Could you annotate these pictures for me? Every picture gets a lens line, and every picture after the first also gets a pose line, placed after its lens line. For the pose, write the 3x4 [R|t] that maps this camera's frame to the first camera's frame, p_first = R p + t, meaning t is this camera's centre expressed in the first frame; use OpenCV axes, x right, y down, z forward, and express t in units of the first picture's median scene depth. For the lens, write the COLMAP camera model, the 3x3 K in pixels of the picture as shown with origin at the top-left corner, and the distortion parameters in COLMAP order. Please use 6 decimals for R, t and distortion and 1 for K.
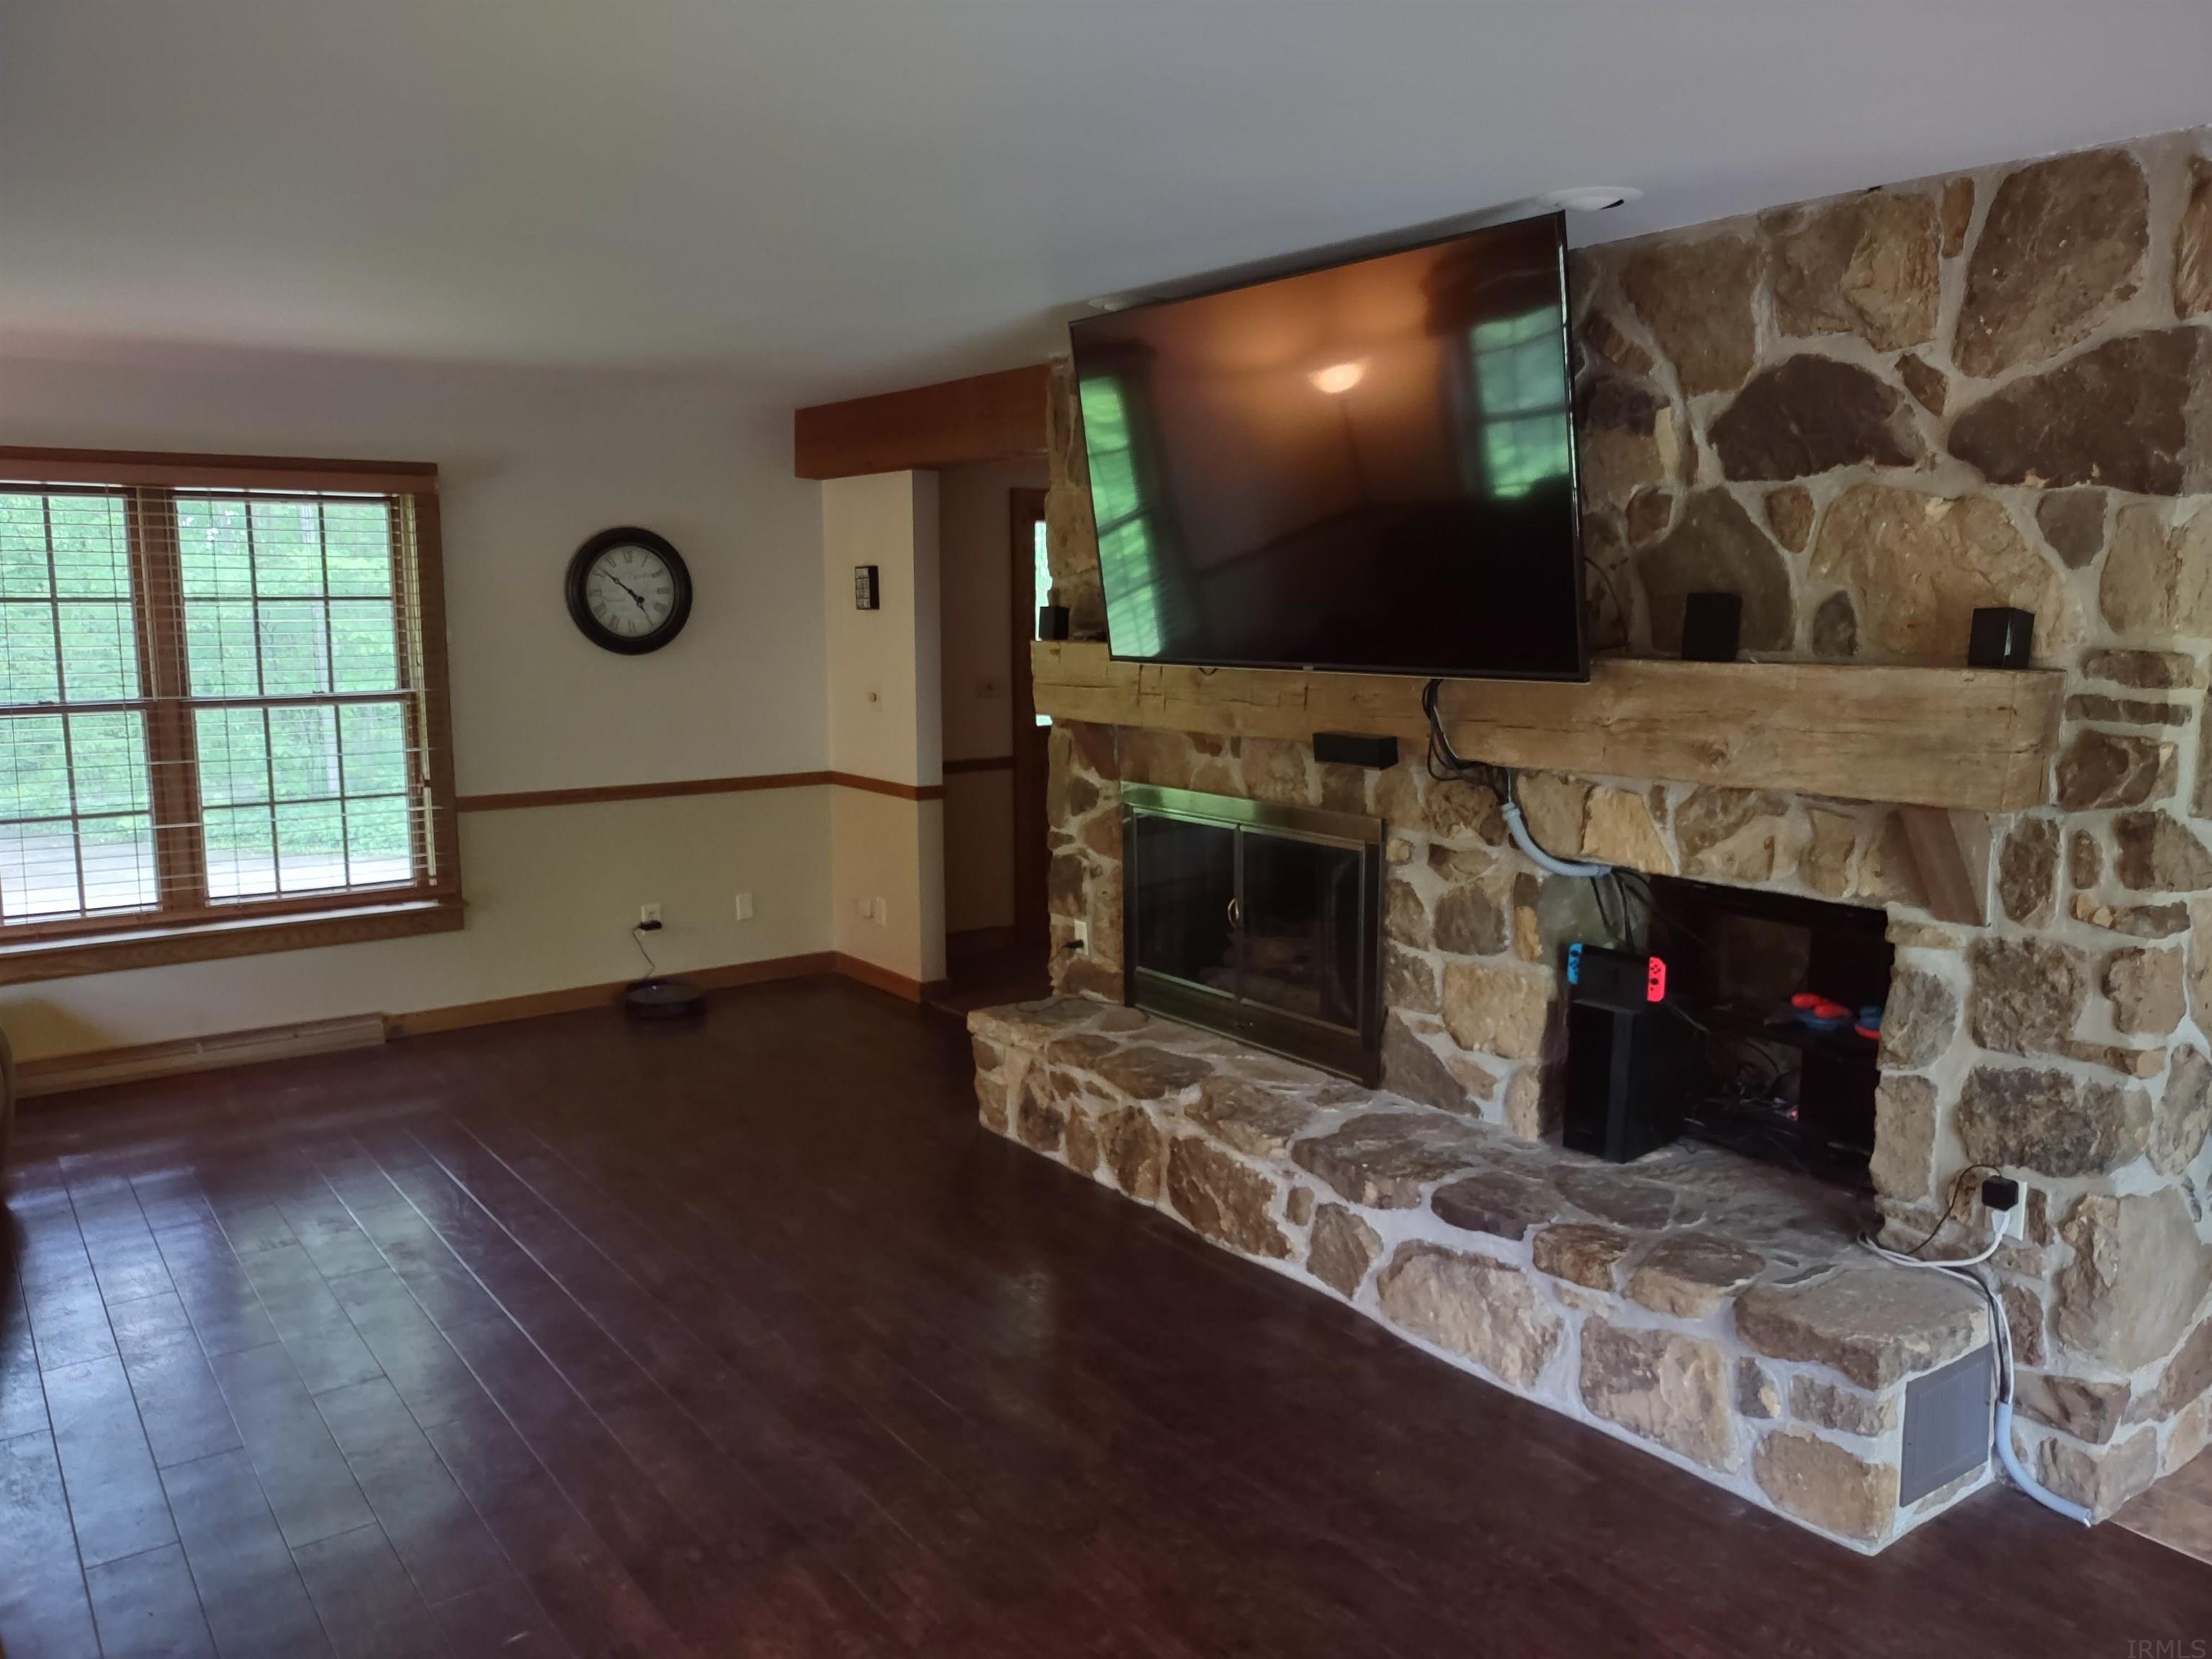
lens RADIAL K [[1710.1, 0, 1096.0], [0, 1710.1, 818.0], [0, 0, 1]] dist [0.104545, -0.141033]
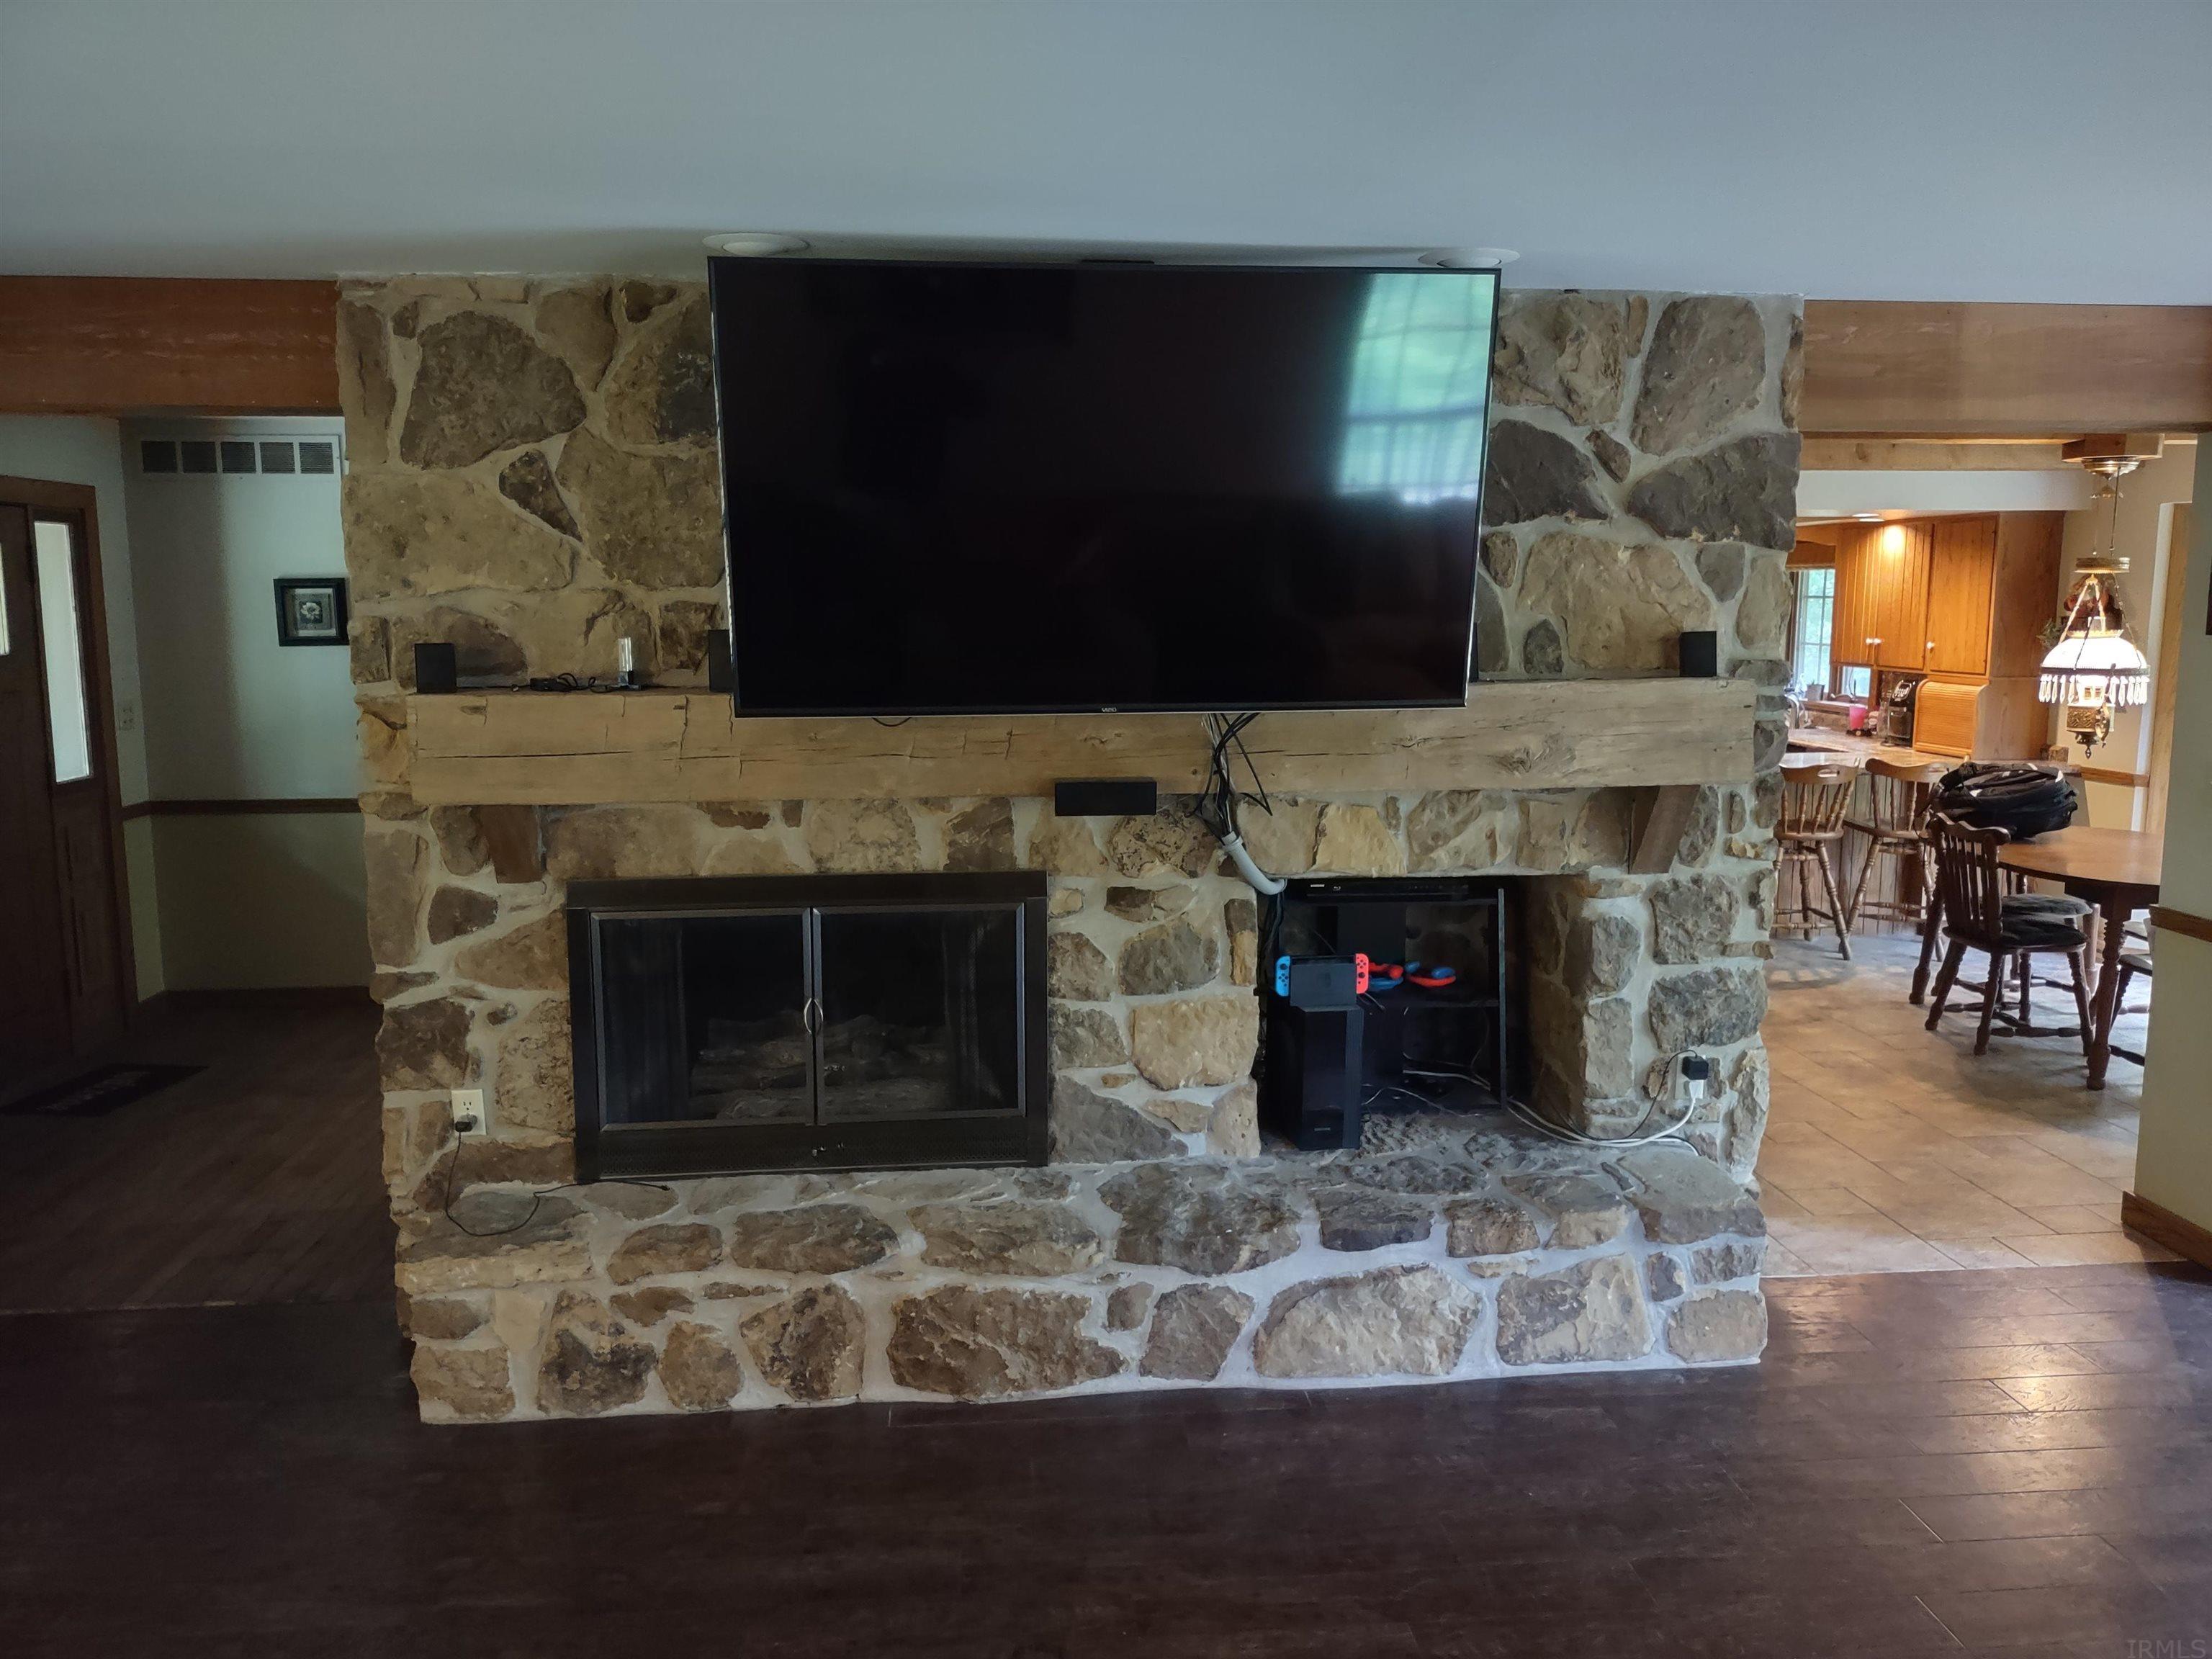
lens RADIAL K [[1710.1, 0, 1096.0], [0, 1710.1, 818.0], [0, 0, 1]] dist [0.104545, -0.141033]
pose [[0.496647, -0.116439, 0.860107, -0.744531], [0.116455, 0.990940, 0.066907, -0.105241], [-0.860105, 0.066935, 0.505707, 0.639448]]
